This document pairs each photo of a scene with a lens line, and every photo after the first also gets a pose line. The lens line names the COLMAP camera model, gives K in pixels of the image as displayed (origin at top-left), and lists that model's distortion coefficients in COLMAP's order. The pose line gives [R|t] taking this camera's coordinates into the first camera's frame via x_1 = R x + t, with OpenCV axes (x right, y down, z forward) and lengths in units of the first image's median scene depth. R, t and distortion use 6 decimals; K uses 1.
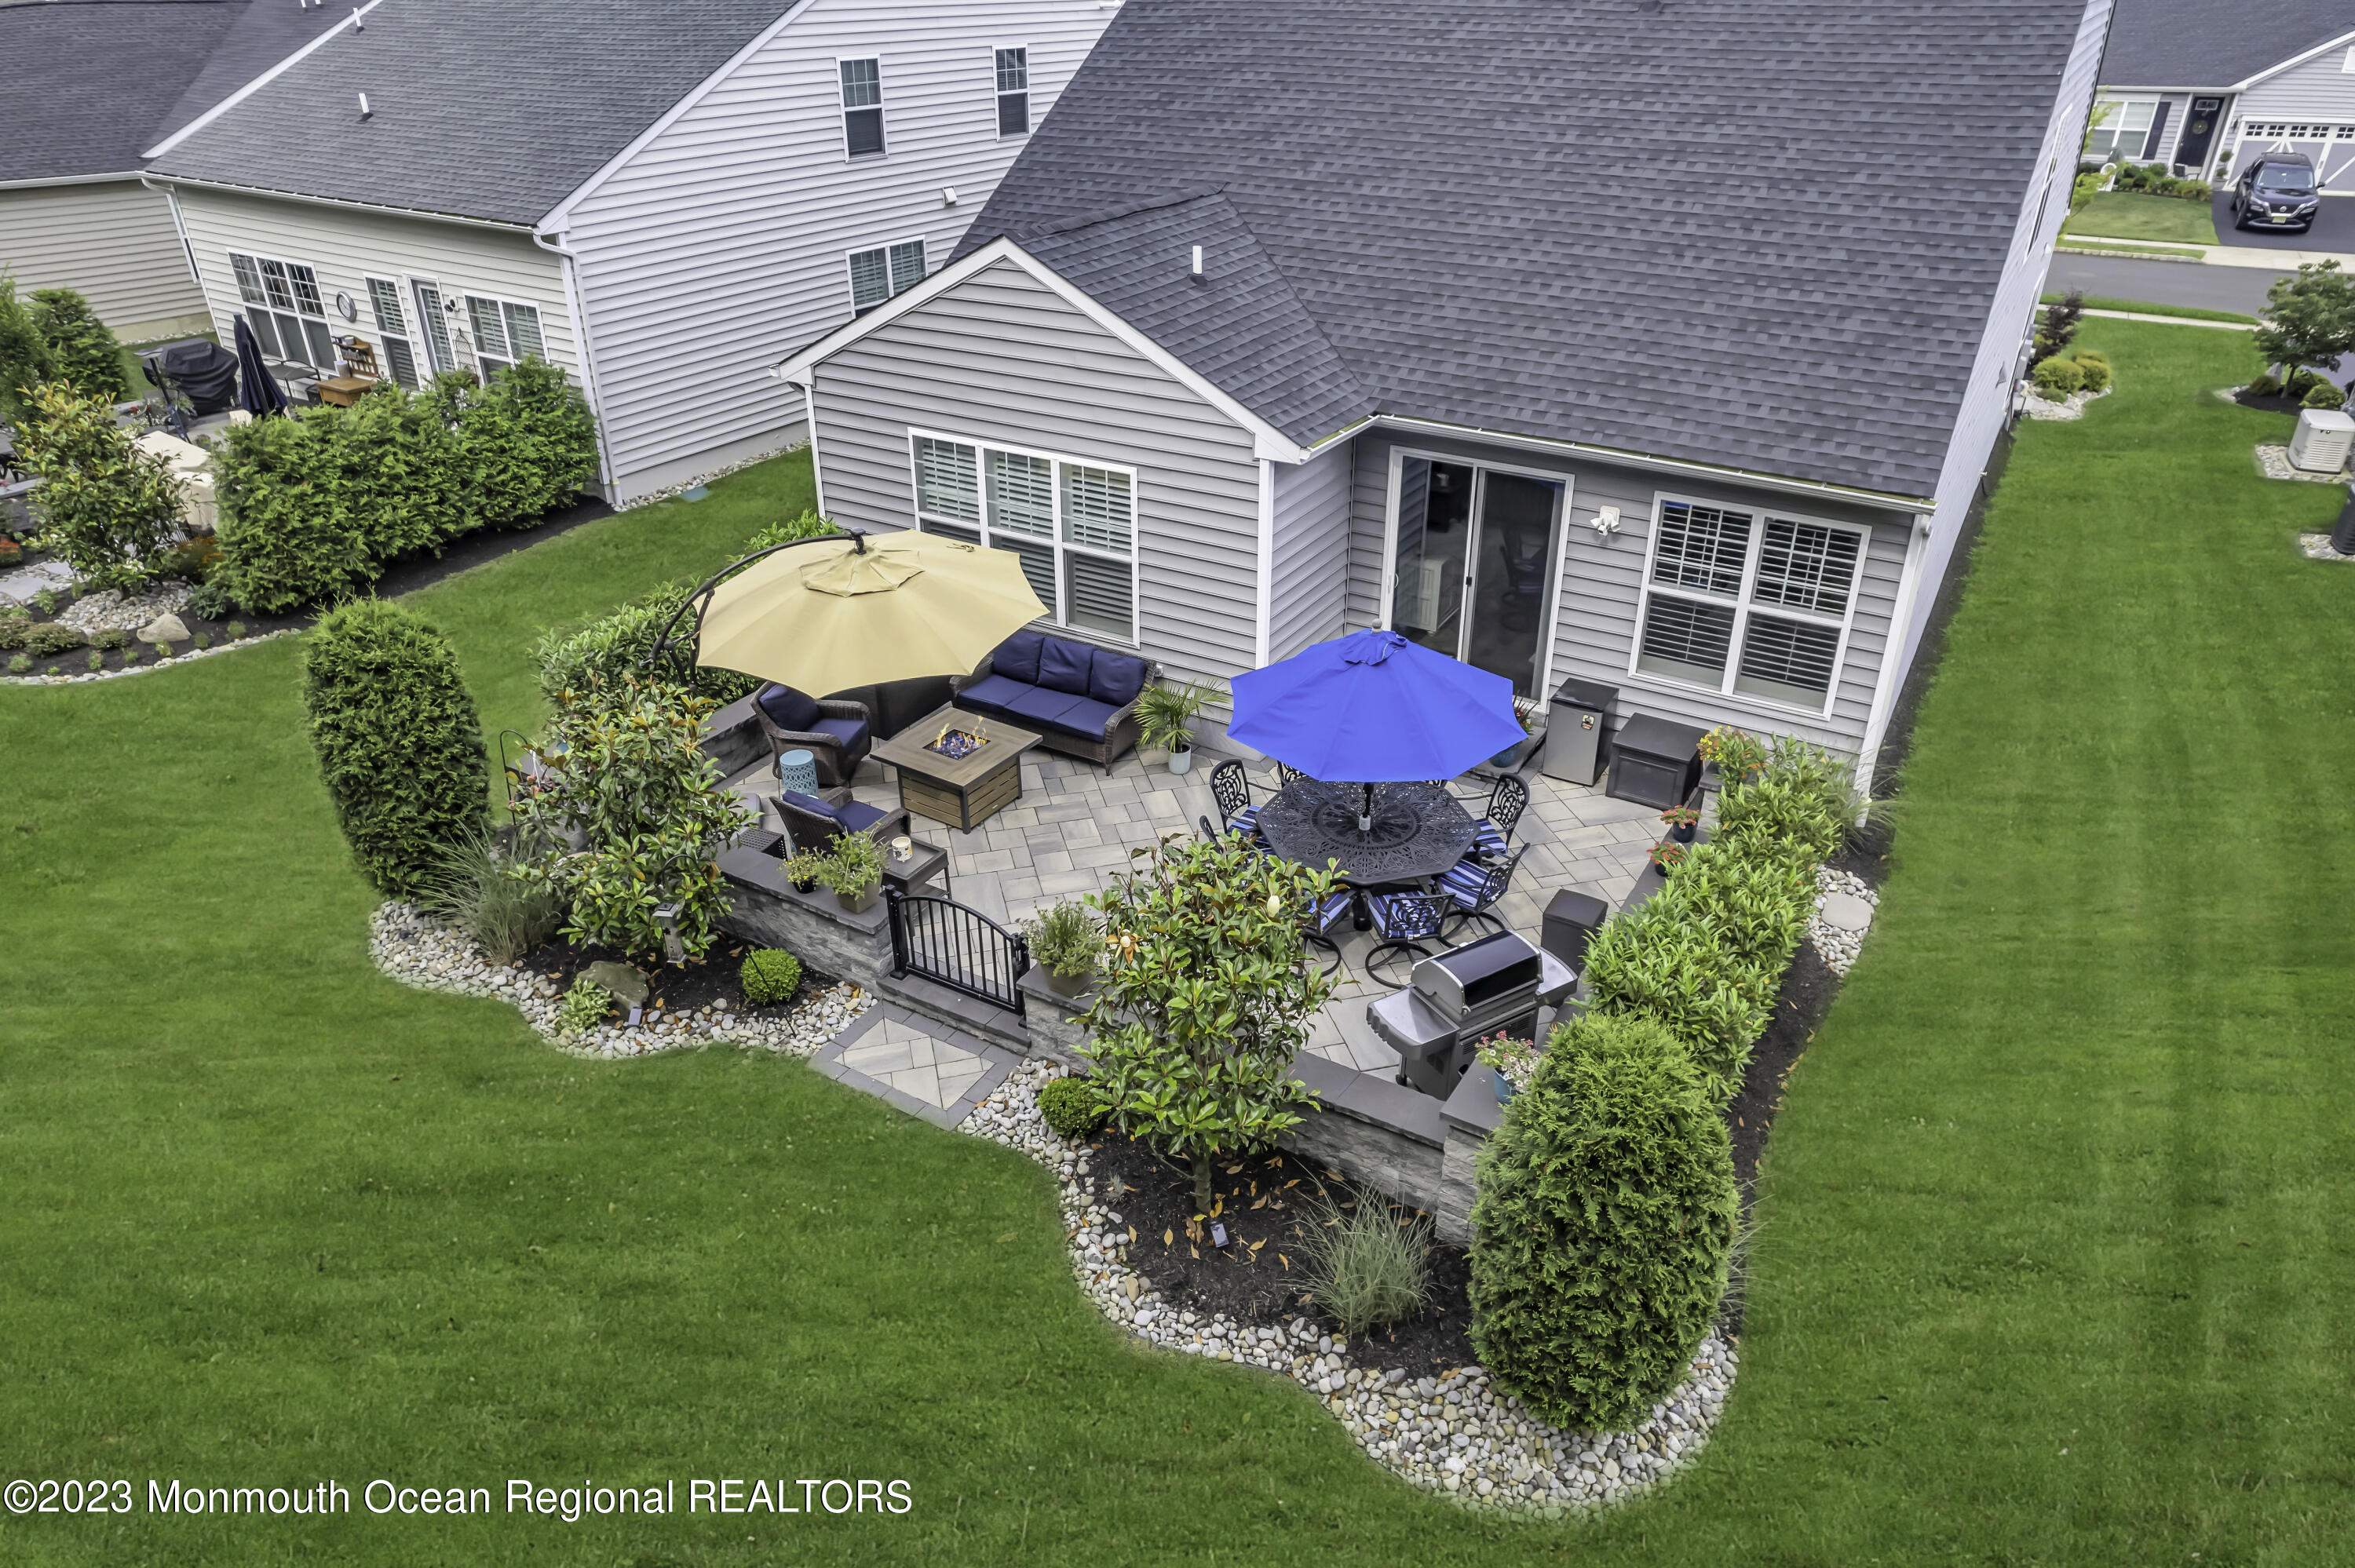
lens RADIAL K [[1485.9, 0, 1175.0], [0, 1485.9, 732.2], [0, 0, 1]] dist [-0.078017, 0.069134]
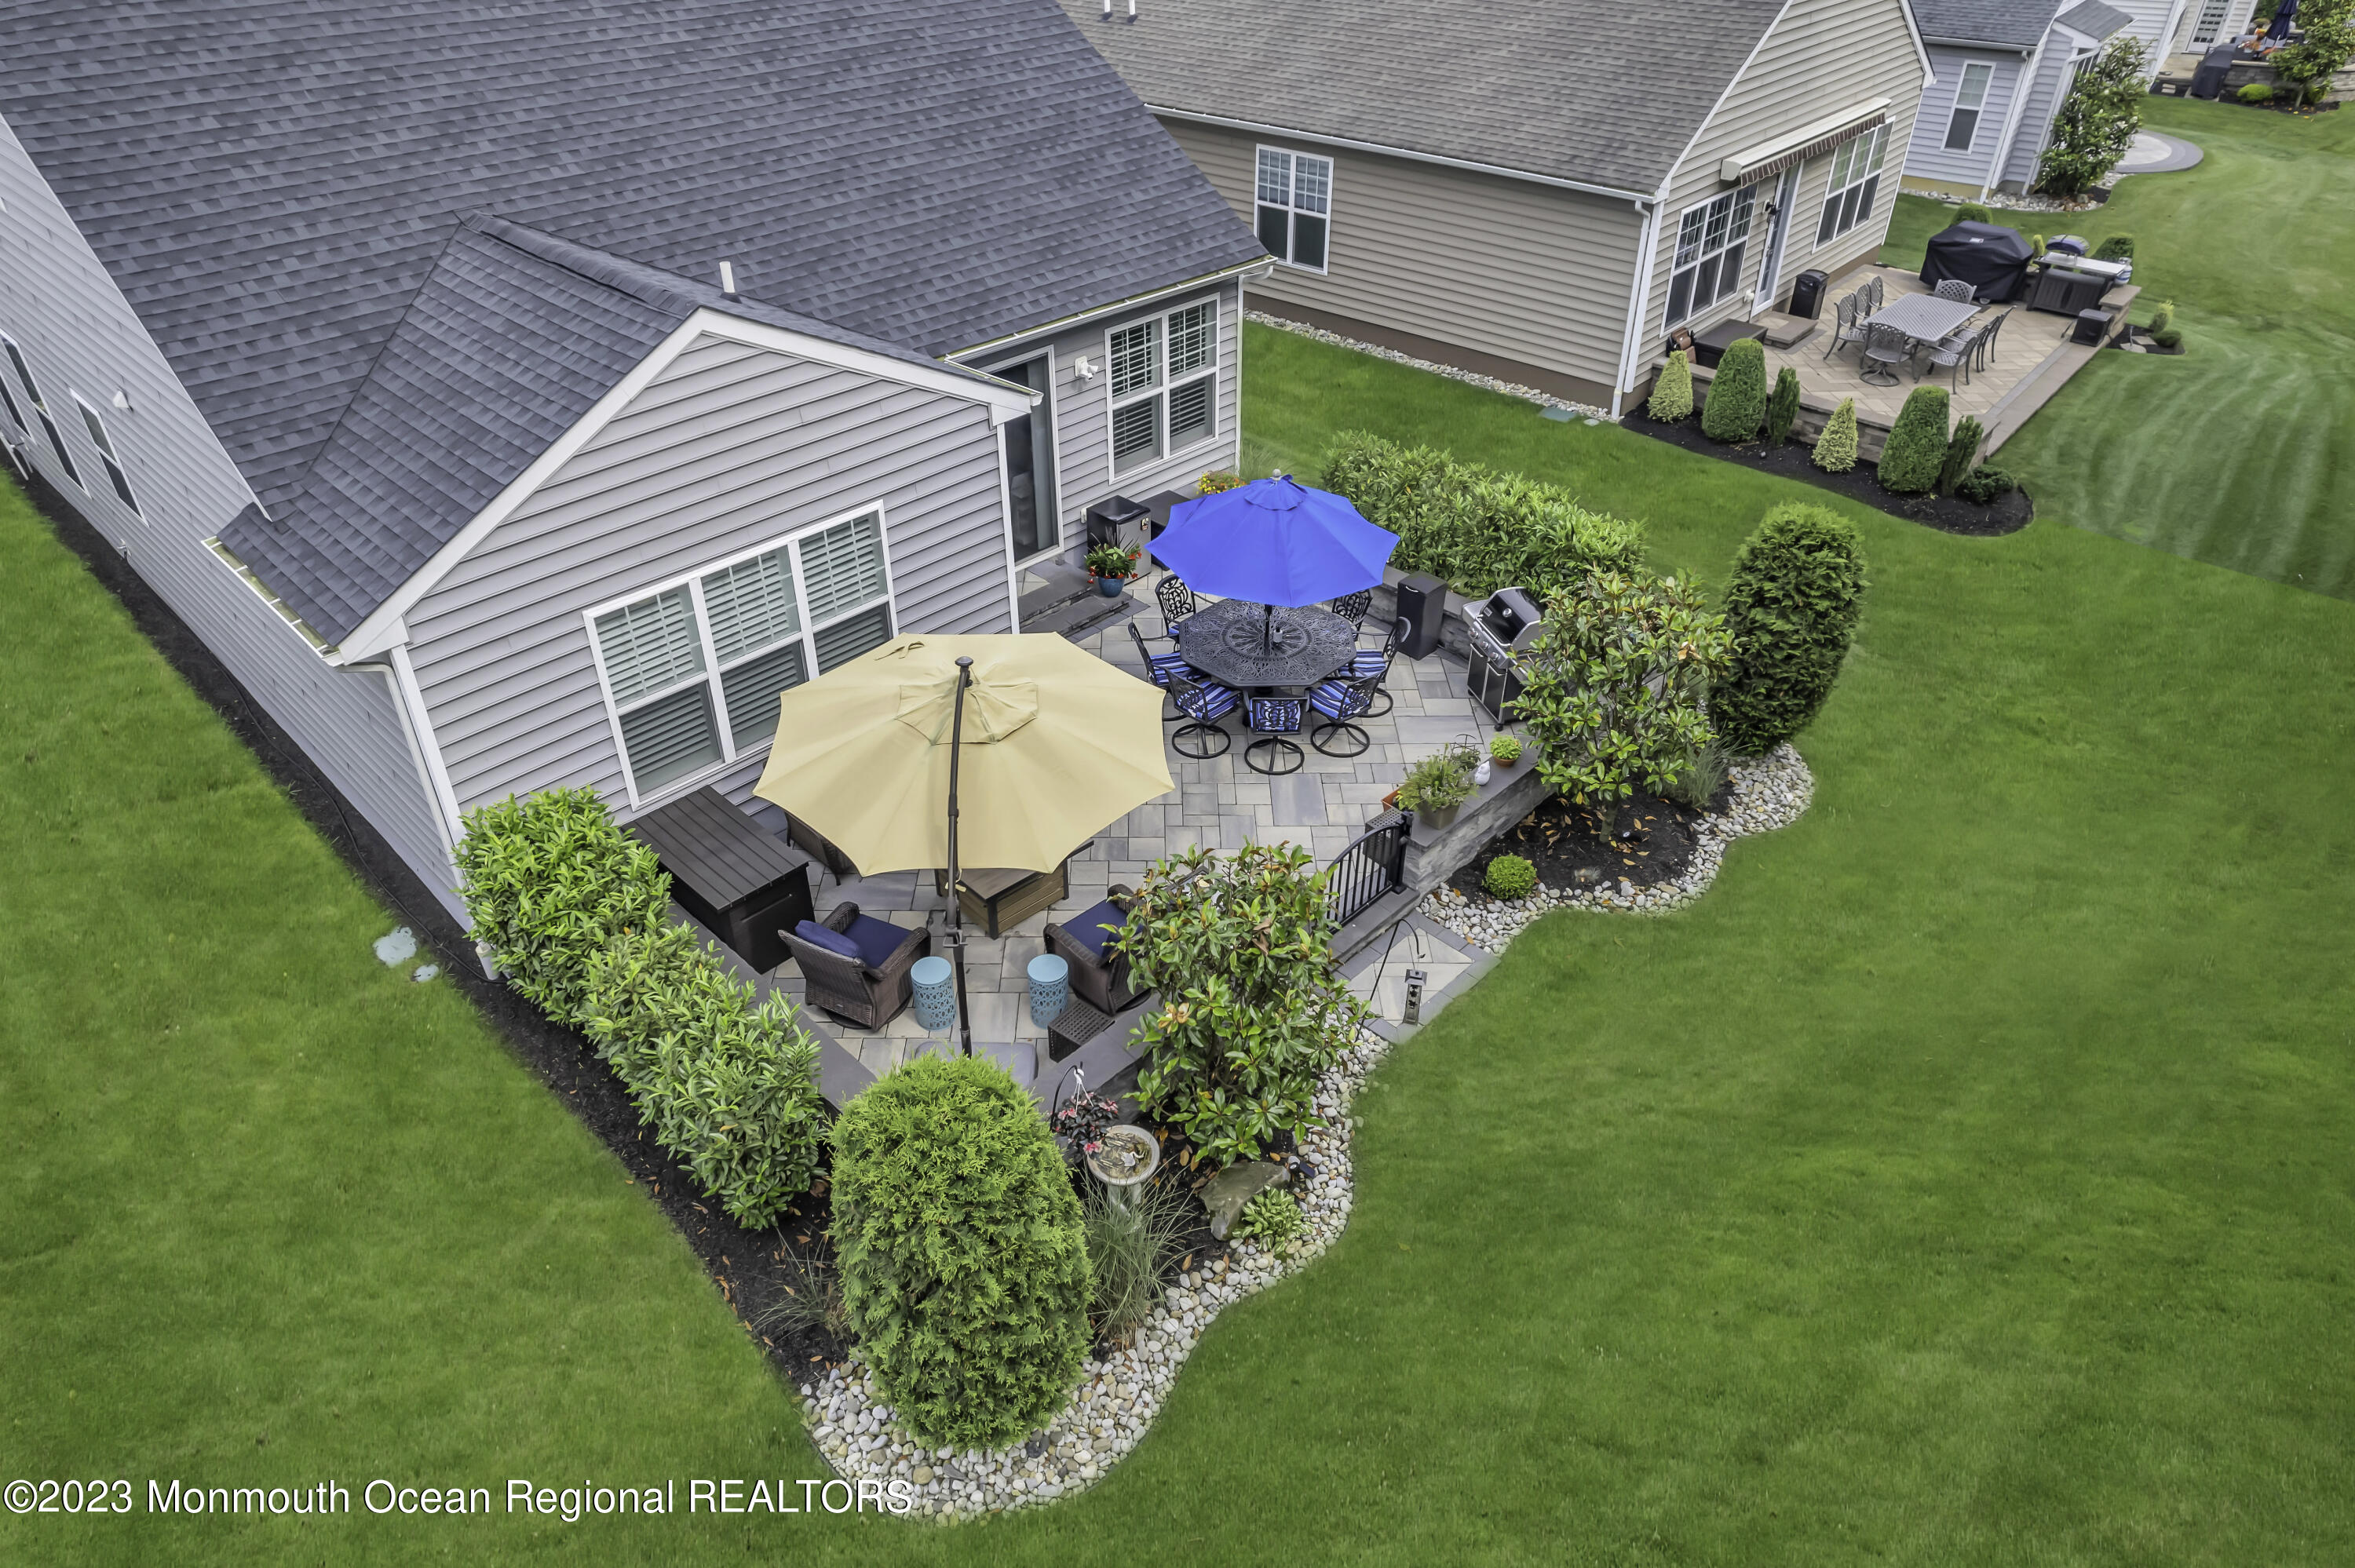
lens RADIAL K [[1485.9, 0, 1175.0], [0, 1485.9, 732.2], [0, 0, 1]] dist [-0.078017, 0.069134]
pose [[0.250052, -0.539997, 0.803665, -0.808389], [0.451710, 0.799230, 0.396472, -0.350891], [-0.856406, 0.263885, 0.443771, 0.488739]]
